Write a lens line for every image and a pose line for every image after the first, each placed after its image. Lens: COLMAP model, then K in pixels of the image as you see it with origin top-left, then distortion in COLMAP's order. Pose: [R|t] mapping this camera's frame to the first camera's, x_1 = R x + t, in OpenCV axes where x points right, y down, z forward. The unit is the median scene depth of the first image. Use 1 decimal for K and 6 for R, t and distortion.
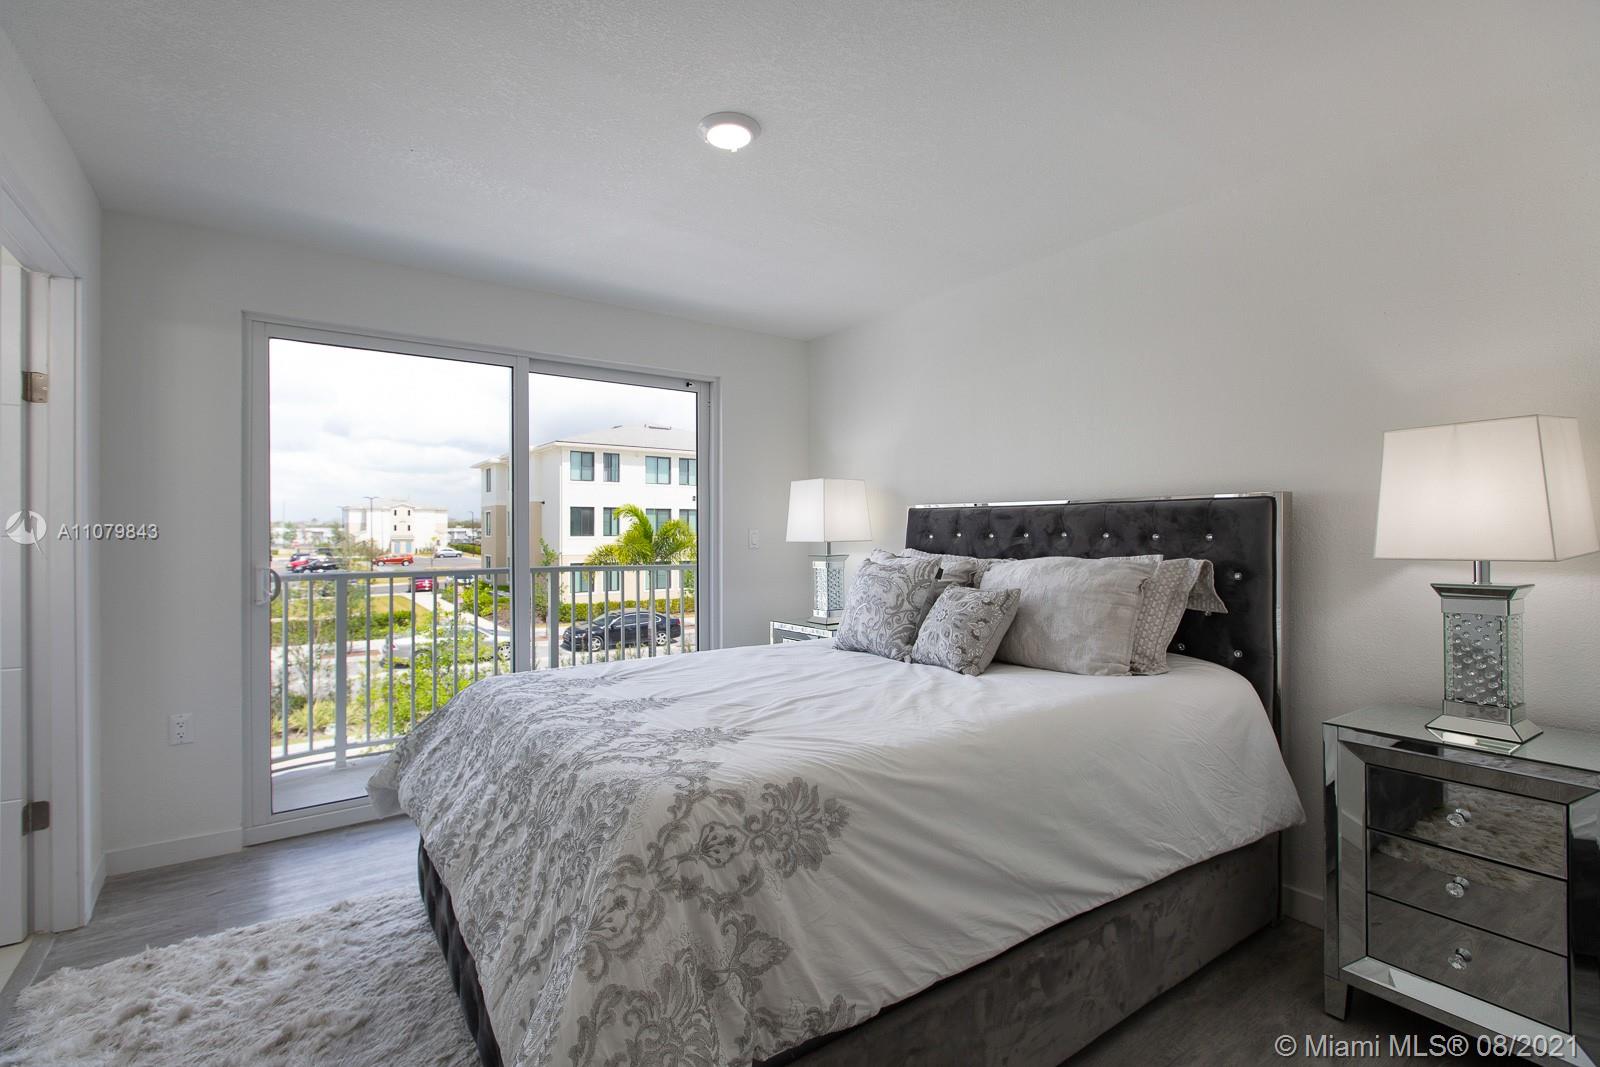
lens RADIAL K [[727.6, 0, 785.6], [0, 727.6, 540.3], [0, 0, 1]] dist [0.002984, -0.000810]
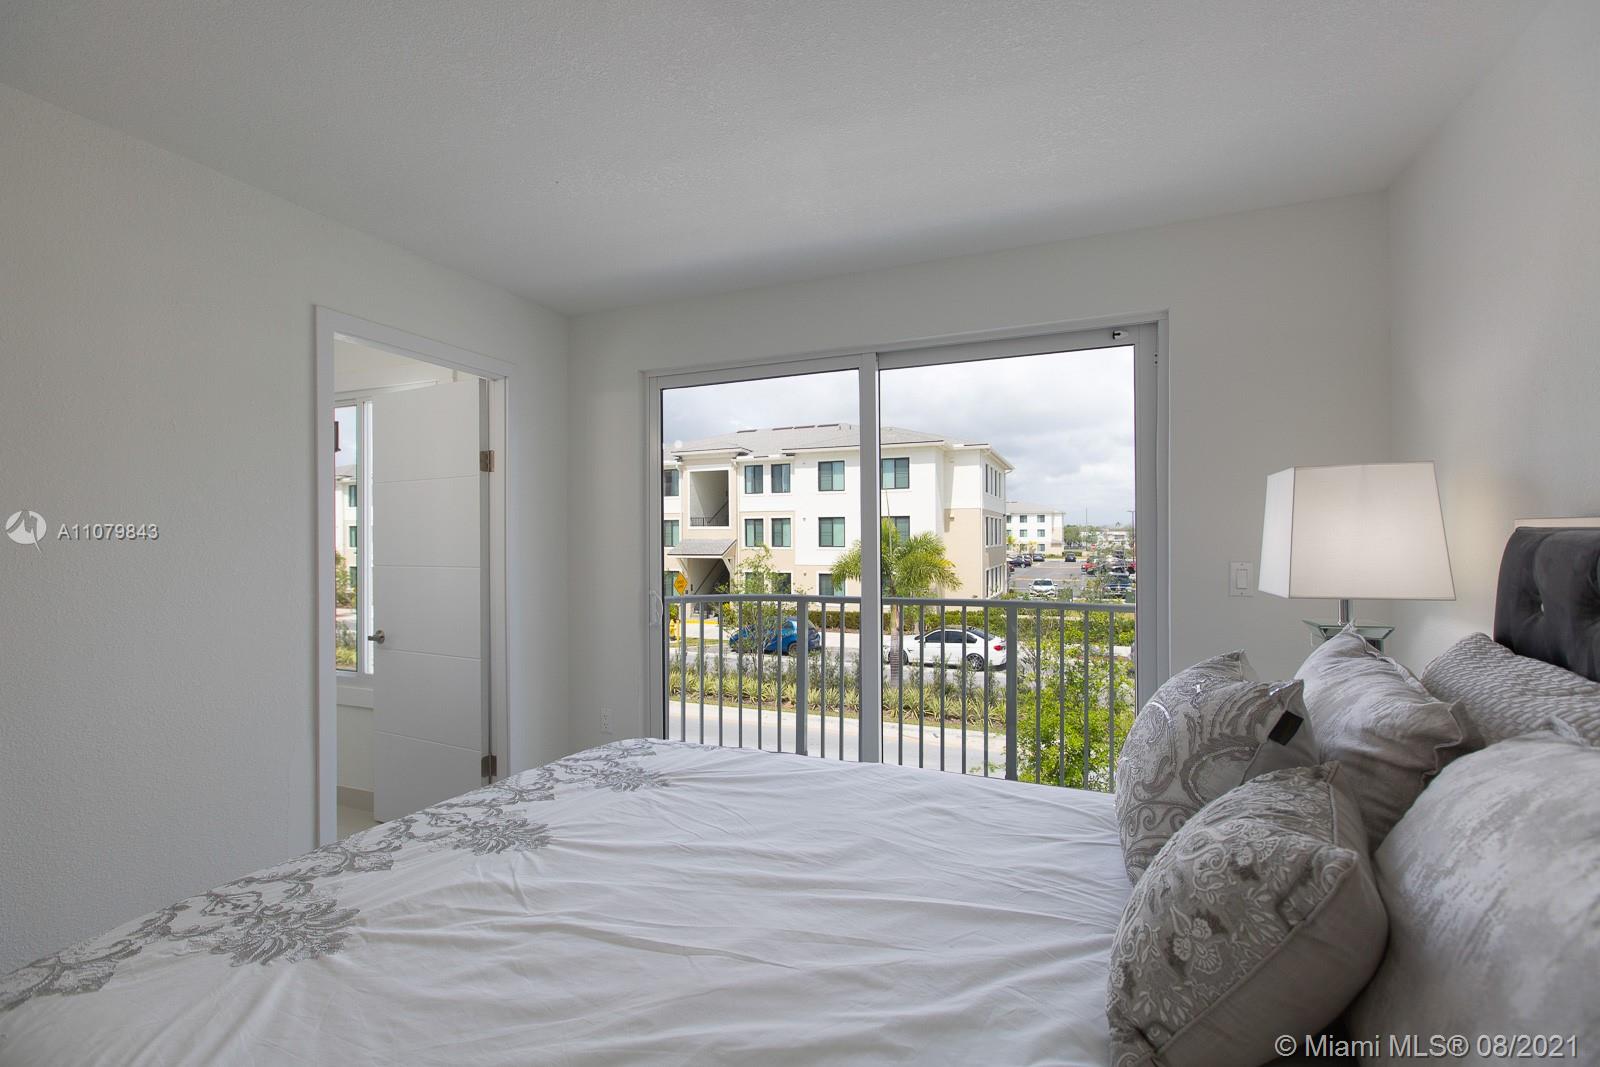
lens RADIAL K [[727.6, 0, 785.6], [0, 727.6, 540.3], [0, 0, 1]] dist [0.002984, -0.000810]
pose [[0.504696, 0.004060, -0.863288, 0.314970], [-0.004841, 0.999987, 0.001873, -0.036585], [0.863283, 0.003234, 0.504709, 0.482461]]
